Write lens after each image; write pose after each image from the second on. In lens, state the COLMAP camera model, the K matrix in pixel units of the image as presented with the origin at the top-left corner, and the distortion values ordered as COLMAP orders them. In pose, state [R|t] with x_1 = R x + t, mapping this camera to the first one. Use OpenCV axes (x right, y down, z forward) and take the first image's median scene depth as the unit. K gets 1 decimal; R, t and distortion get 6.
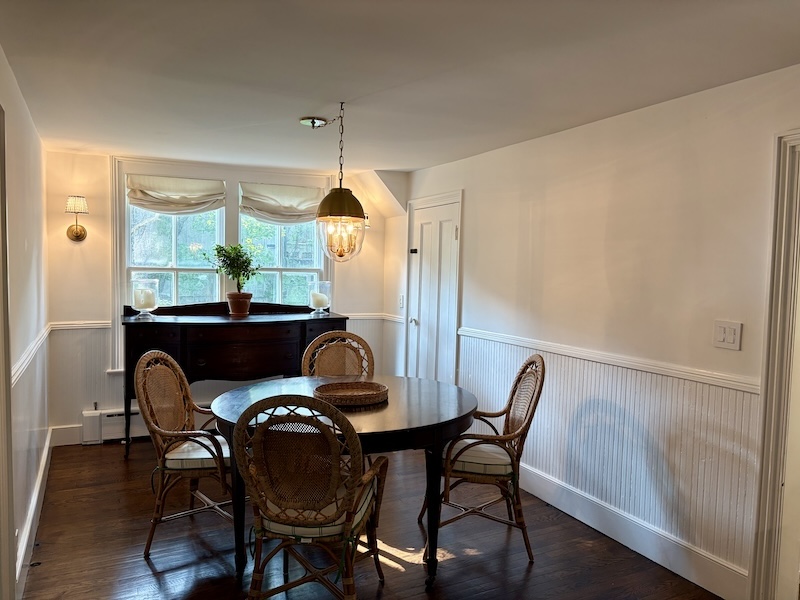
lens RADIAL K [[576.2, 0, 405.1], [0, 576.2, 303.2], [0, 0, 1]] dist [0.034766, -0.021049]
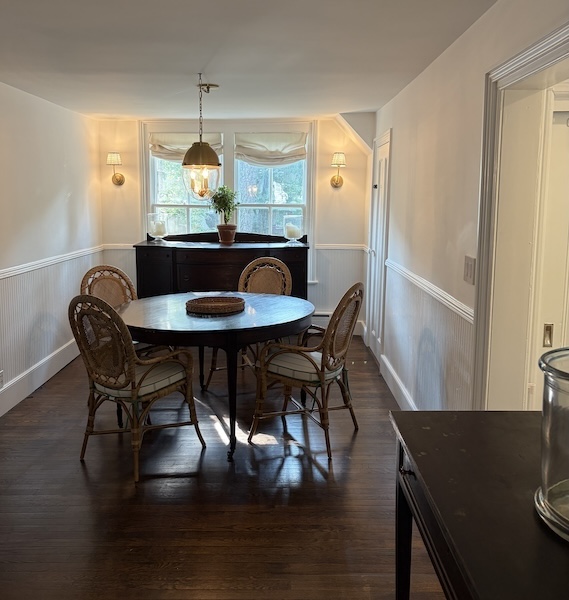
lens RADIAL K [[563.3, 0, 294.1], [0, 563.3, 267.8], [0, 0, 1]] dist [0.080477, 0.000000]
pose [[0.893246, 0.043647, -0.447444, 0.416131], [-0.017364, 0.997883, 0.062677, -0.003895], [0.449232, -0.048216, 0.892113, -0.019552]]
